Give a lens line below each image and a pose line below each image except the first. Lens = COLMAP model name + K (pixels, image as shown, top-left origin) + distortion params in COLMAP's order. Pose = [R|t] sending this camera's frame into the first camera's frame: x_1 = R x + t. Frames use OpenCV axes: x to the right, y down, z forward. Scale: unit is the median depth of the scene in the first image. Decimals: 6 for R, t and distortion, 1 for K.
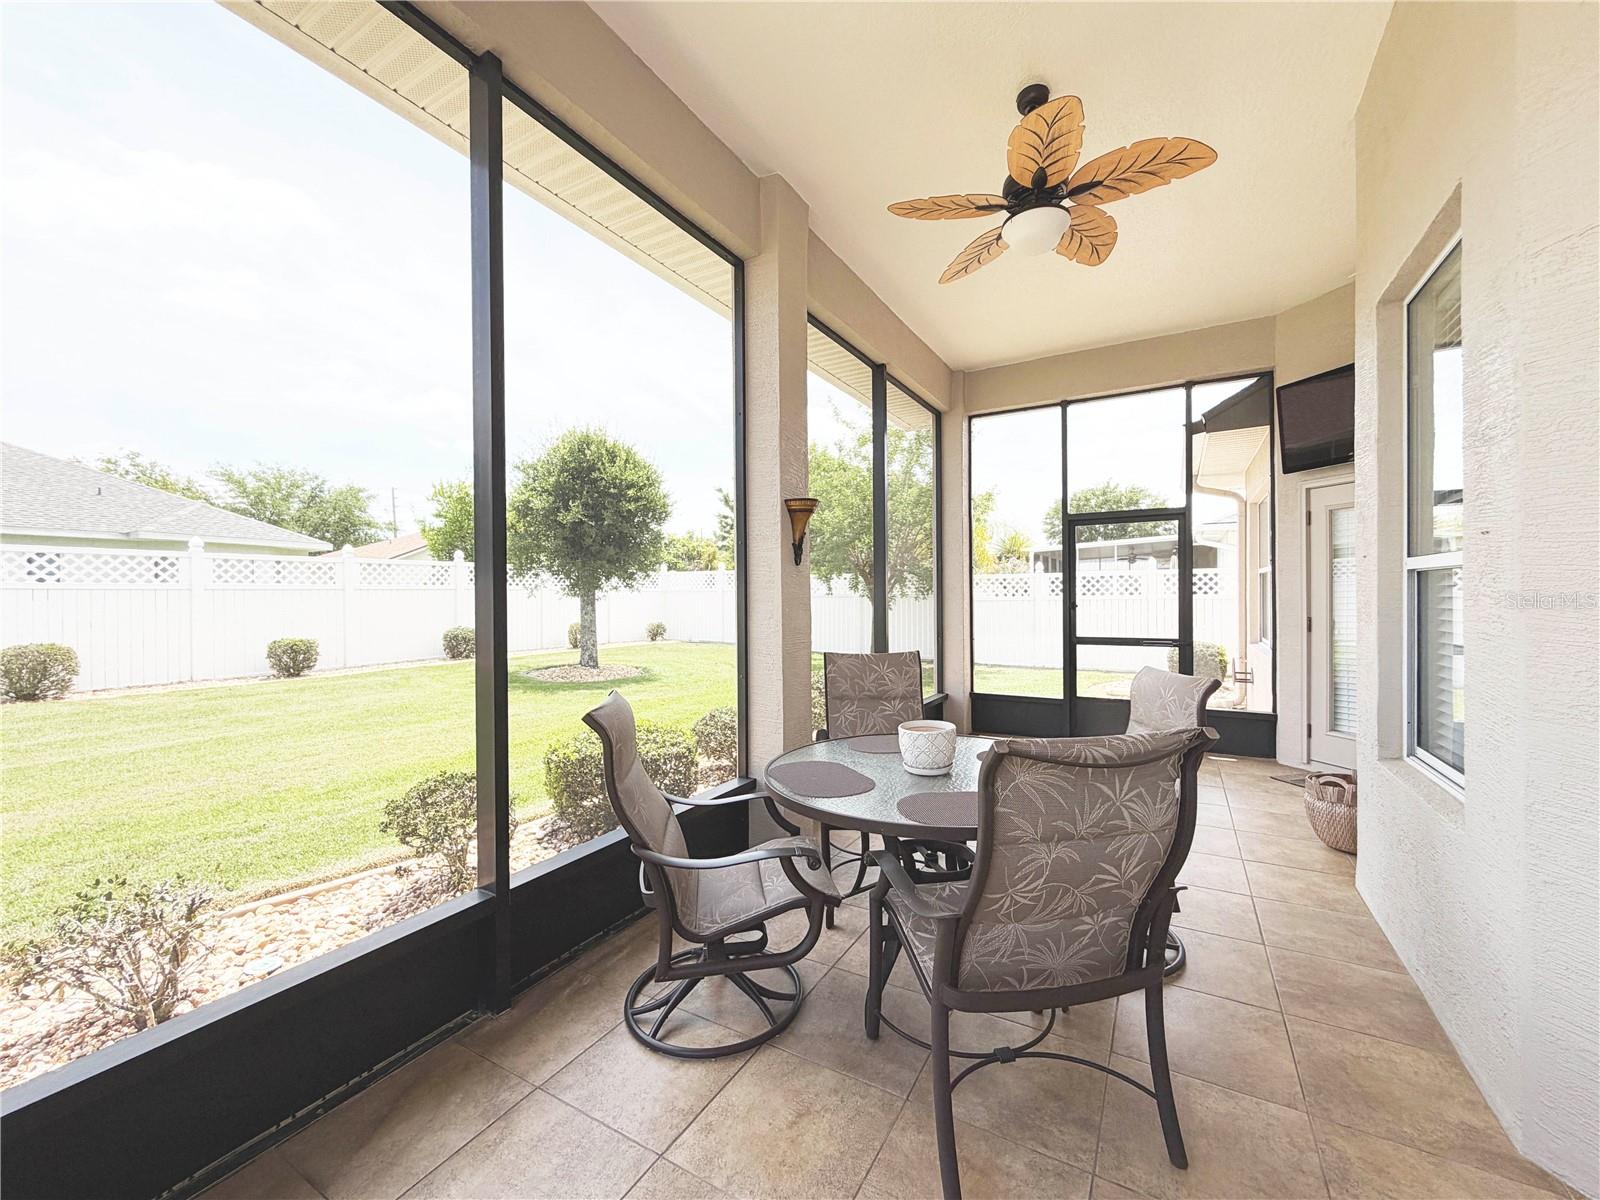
lens RADIAL K [[645.8, 0, 789.3], [0, 645.8, 598.5], [0, 0, 1]] dist [-0.000864, -0.000475]
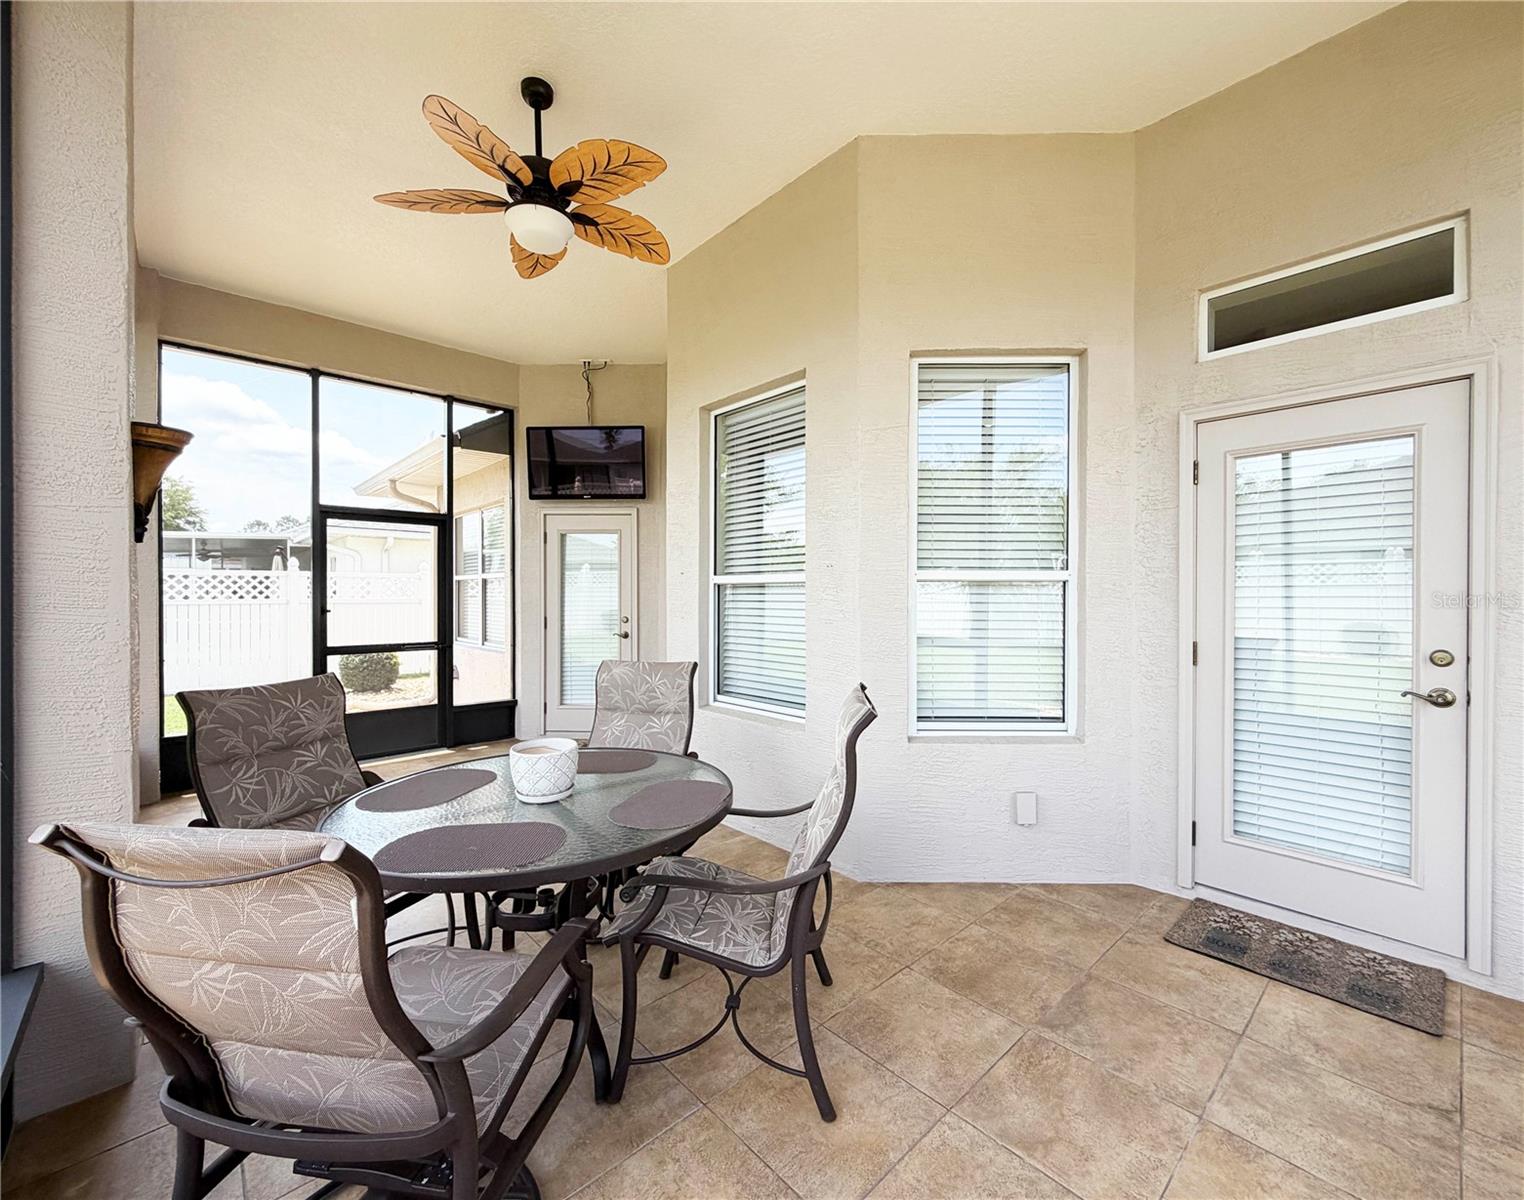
lens RADIAL K [[661.6, 0, 756.4], [0, 661.6, 597.8], [0, 0, 1]] dist [-0.002004, 0.000099]
pose [[0.262108, 0.007590, 0.965009, -0.287111], [0.000696, 0.999967, -0.008054, 0.001688], [-0.965038, 0.002783, 0.262094, 0.239630]]
